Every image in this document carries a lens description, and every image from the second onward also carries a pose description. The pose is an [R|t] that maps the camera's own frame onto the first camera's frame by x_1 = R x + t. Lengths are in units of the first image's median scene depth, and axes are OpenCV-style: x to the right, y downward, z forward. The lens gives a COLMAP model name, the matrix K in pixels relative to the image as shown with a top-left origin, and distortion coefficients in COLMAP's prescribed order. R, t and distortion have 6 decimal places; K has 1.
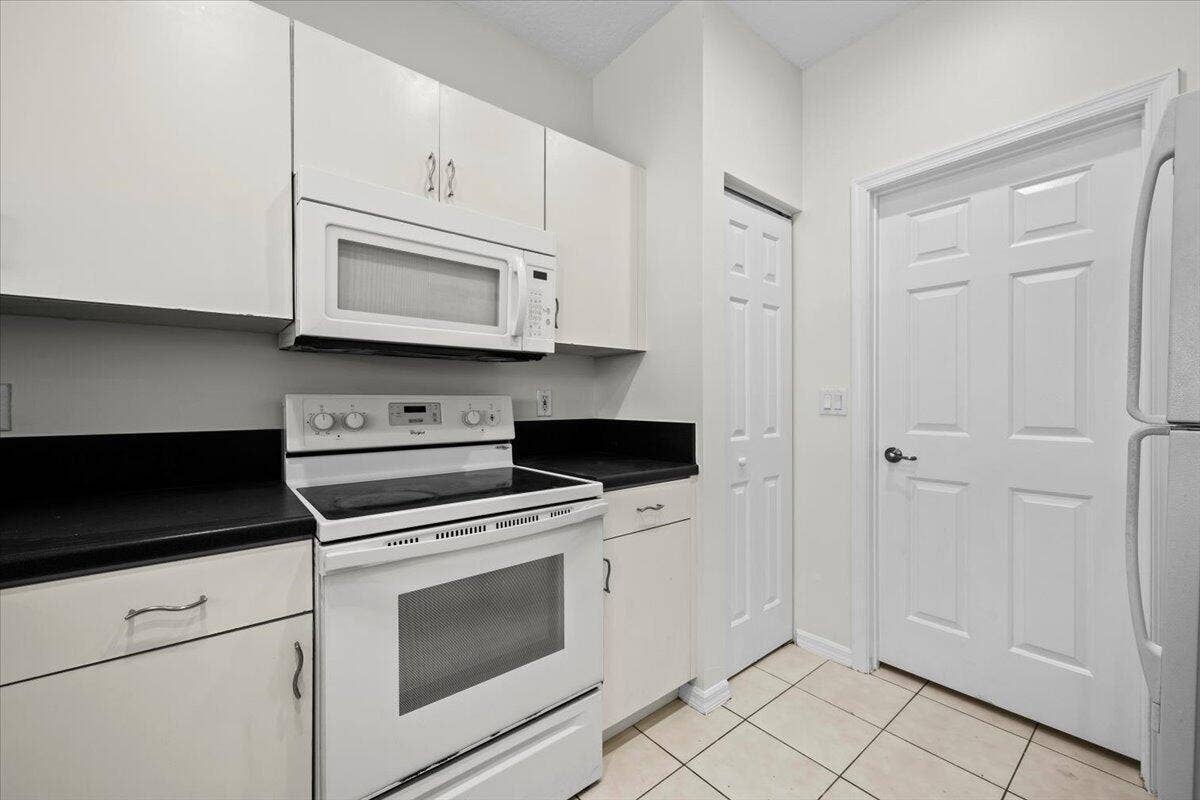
lens RADIAL K [[479.9, 0, 587.3], [0, 479.9, 401.7], [0, 0, 1]] dist [0.000003, 0.000302]
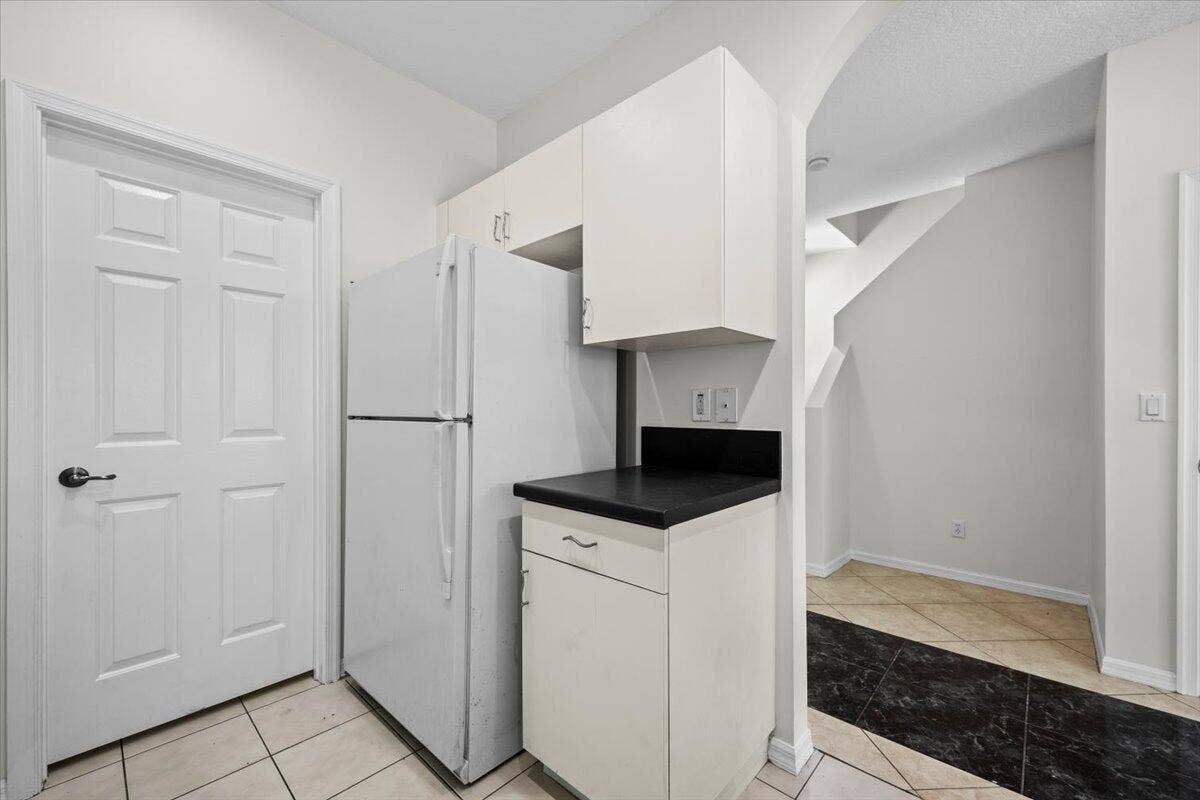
lens RADIAL K [[473.9, 0, 596.8], [0, 473.9, 406.6], [0, 0, 1]] dist [0.003860, 0.000321]
pose [[-0.146968, 0.002159, 0.989139, -0.248537], [-0.000661, 0.999997, -0.002281, 0.000569], [-0.989141, -0.000989, -0.146966, 0.317736]]
